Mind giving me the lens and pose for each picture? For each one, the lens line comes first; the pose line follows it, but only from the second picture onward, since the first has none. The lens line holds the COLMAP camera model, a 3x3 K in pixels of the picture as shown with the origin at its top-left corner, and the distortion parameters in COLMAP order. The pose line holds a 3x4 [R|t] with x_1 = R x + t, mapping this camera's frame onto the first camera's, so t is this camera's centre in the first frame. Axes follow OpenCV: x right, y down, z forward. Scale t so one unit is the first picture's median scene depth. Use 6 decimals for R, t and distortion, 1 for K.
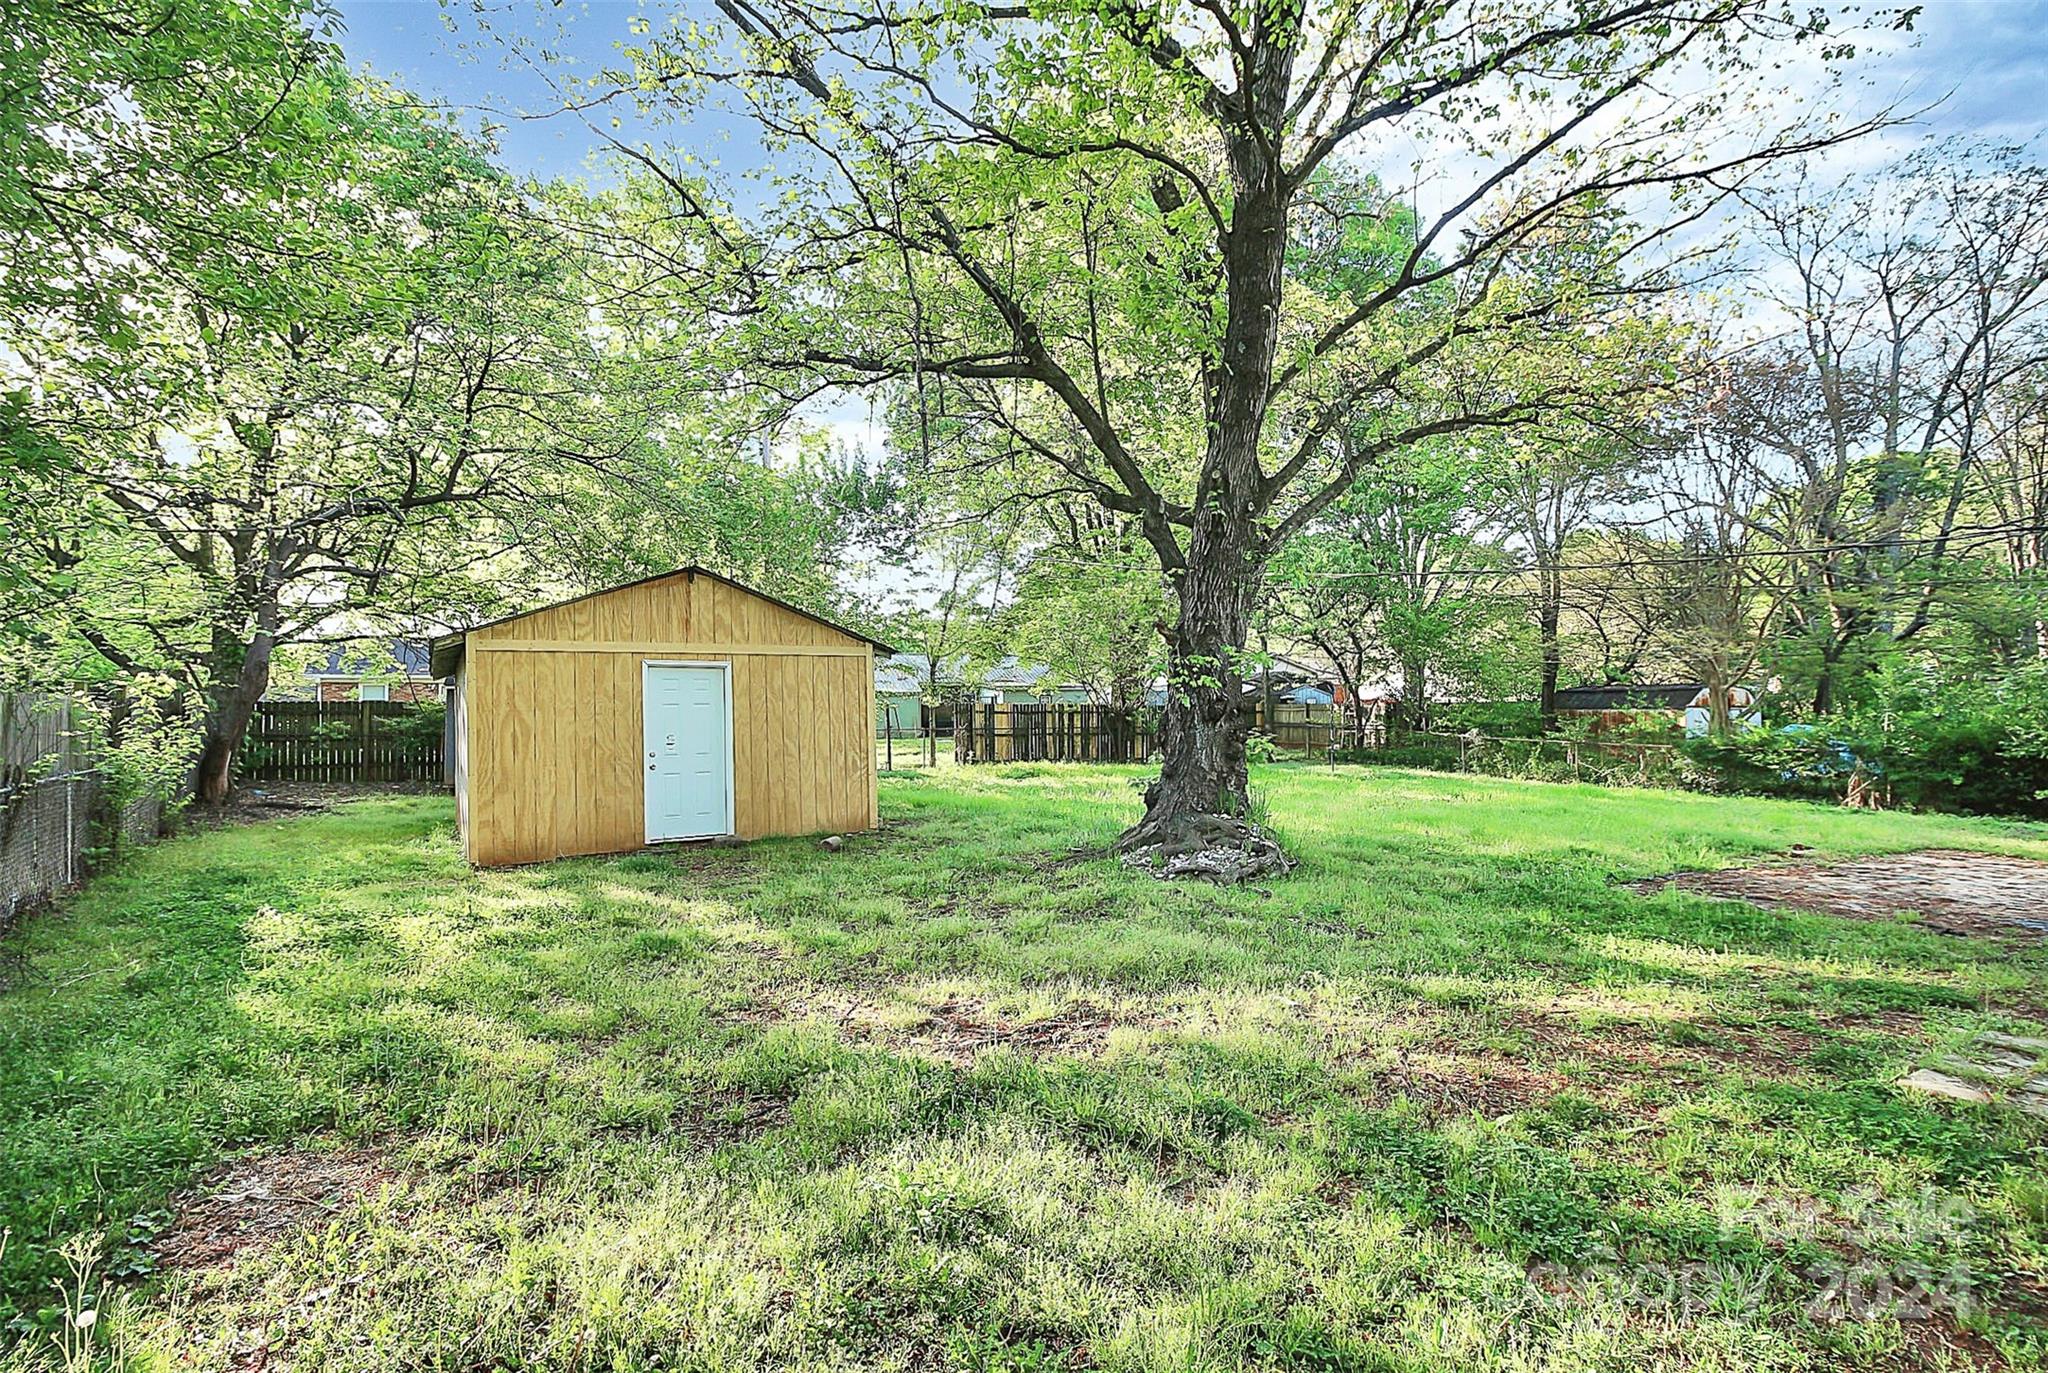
lens RADIAL K [[966.4, 0, 1024.4], [0, 966.4, 696.5], [0, 0, 1]] dist [0.006070, -0.007649]
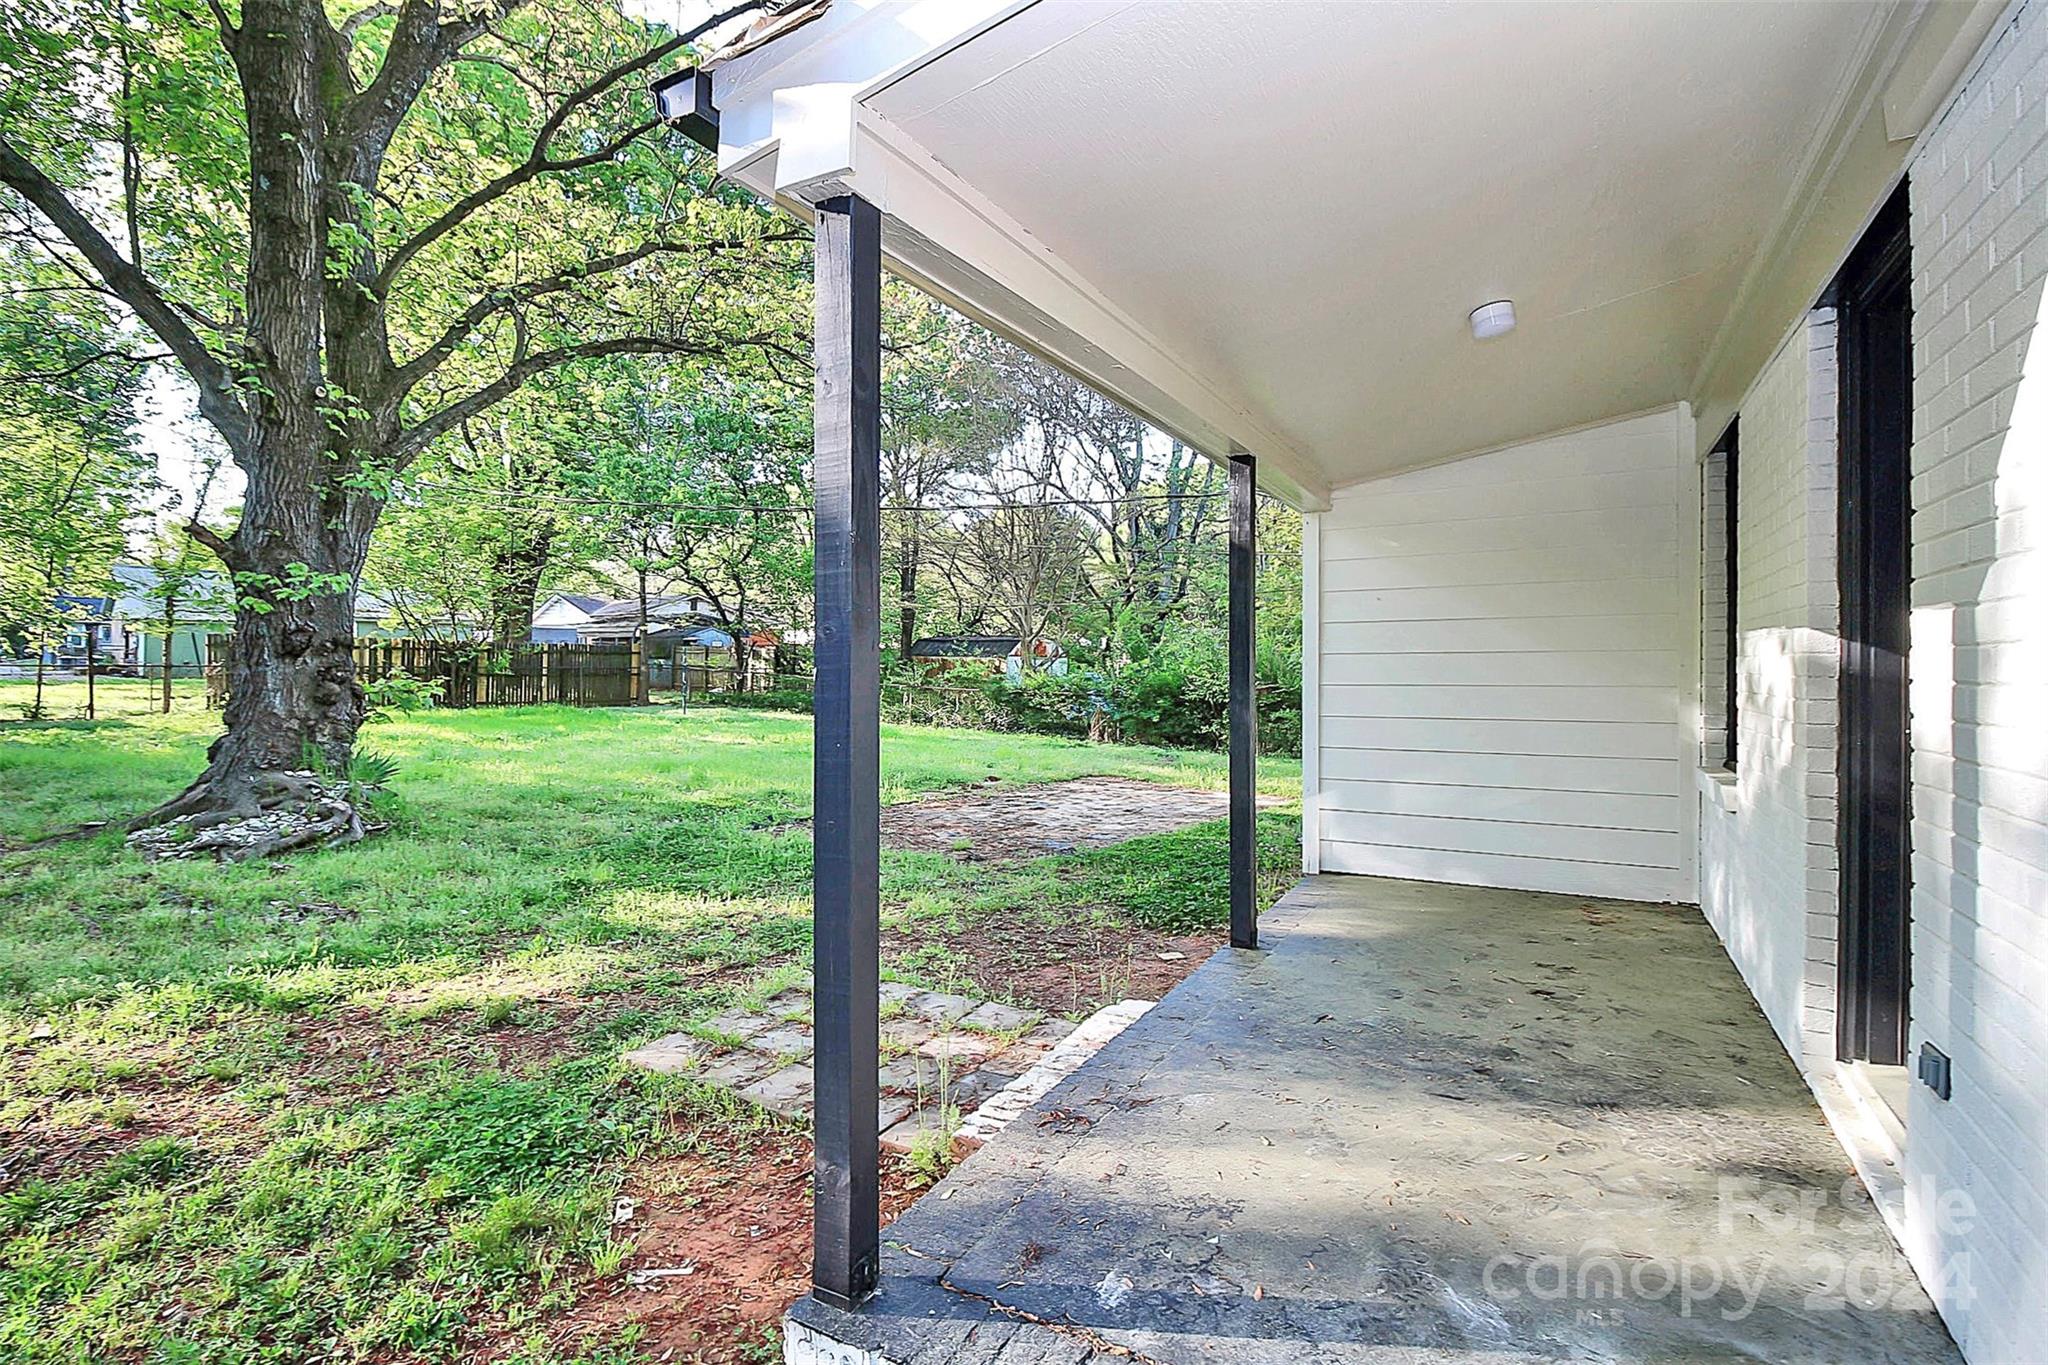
lens RADIAL K [[966.4, 0, 988.5], [0, 966.4, 662.4], [0, 0, 1]] dist [0.006070, -0.007649]
pose [[0.885379, 0.015887, 0.464599, 0.187795], [-0.026734, 0.999502, 0.016770, 0.000790], [-0.464101, -0.027269, 0.885362, 0.008299]]
